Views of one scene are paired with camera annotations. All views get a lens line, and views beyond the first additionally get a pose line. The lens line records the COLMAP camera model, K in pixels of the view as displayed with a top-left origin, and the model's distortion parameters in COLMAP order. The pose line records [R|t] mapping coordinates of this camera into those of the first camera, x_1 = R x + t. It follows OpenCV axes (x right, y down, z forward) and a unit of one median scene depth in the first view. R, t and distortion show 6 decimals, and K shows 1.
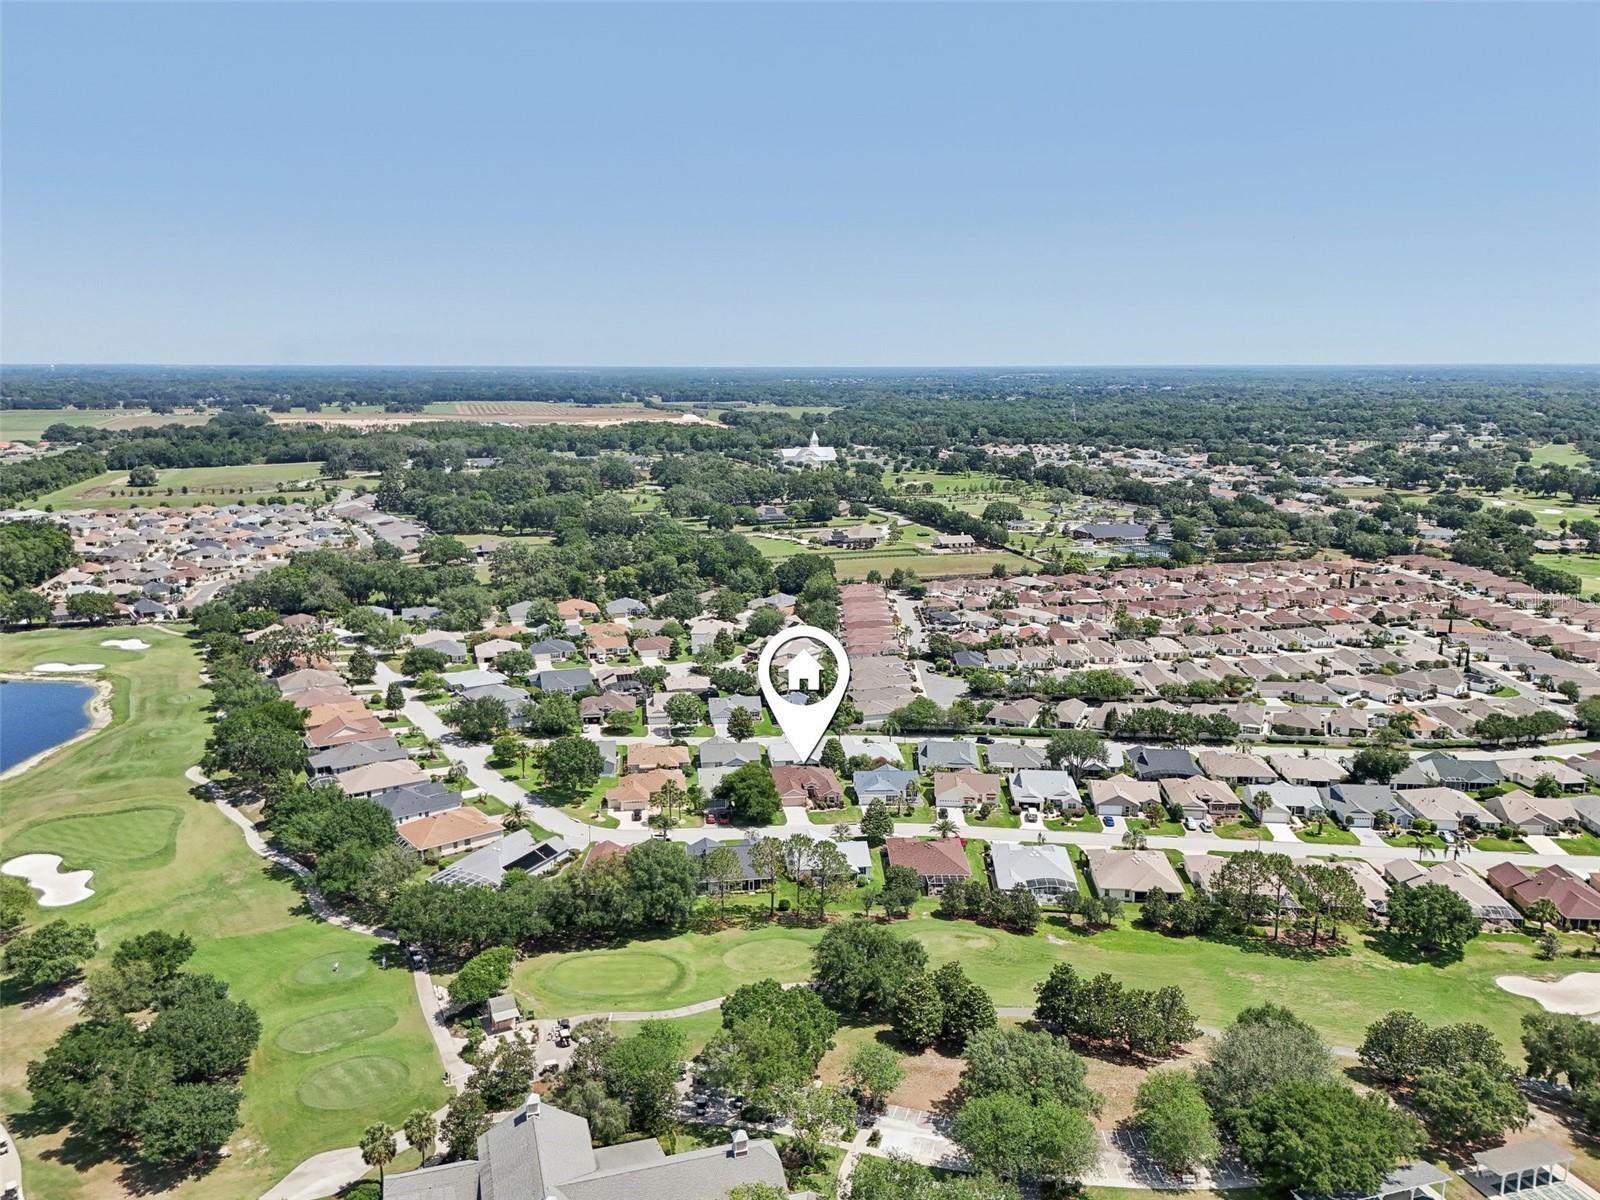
lens RADIAL K [[1211.7, 0, 800.0], [0, 1211.7, 600.0], [0, 0, 1]] dist [0.074212, -0.084436]
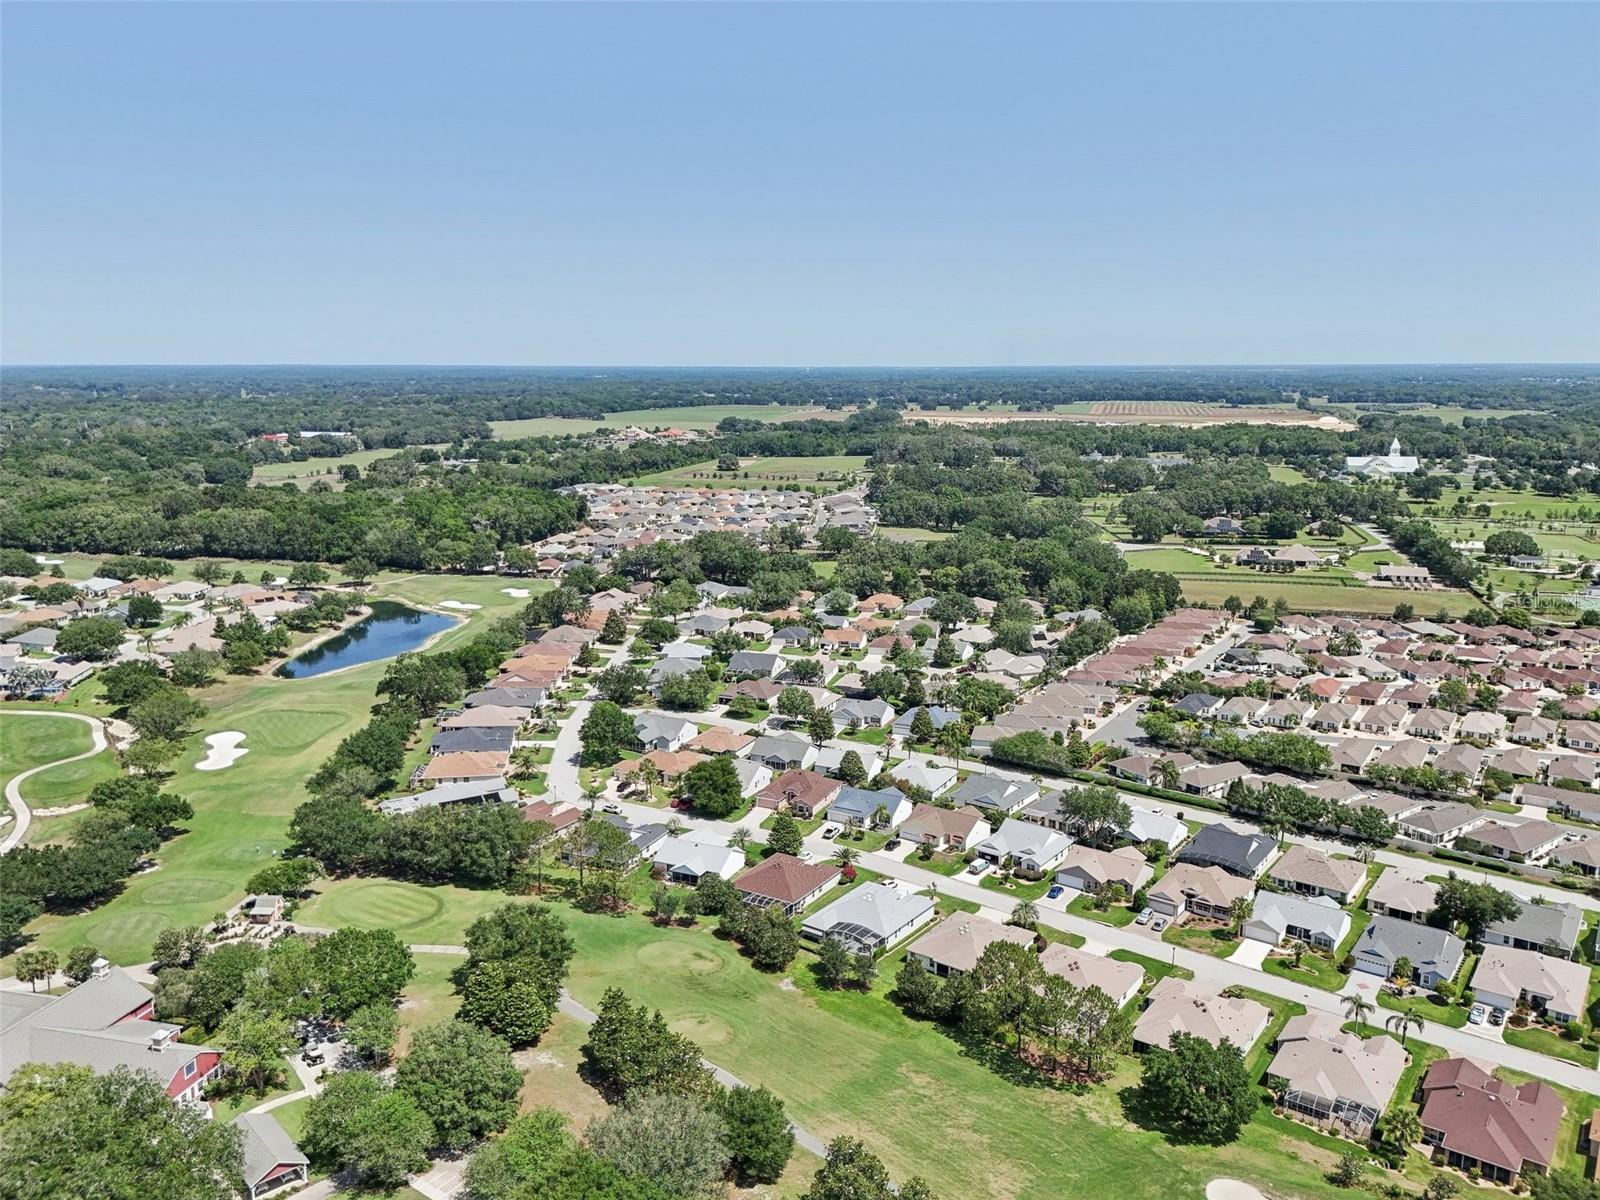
lens RADIAL K [[1211.7, 0, 800.0], [0, 1211.7, 600.0], [0, 0, 1]] dist [0.074212, -0.084436]
pose [[0.847798, 0.099415, -0.520918, 0.218454], [-0.099298, 0.994658, 0.028219, -0.012826], [0.520940, 0.027802, 0.853140, 0.067098]]
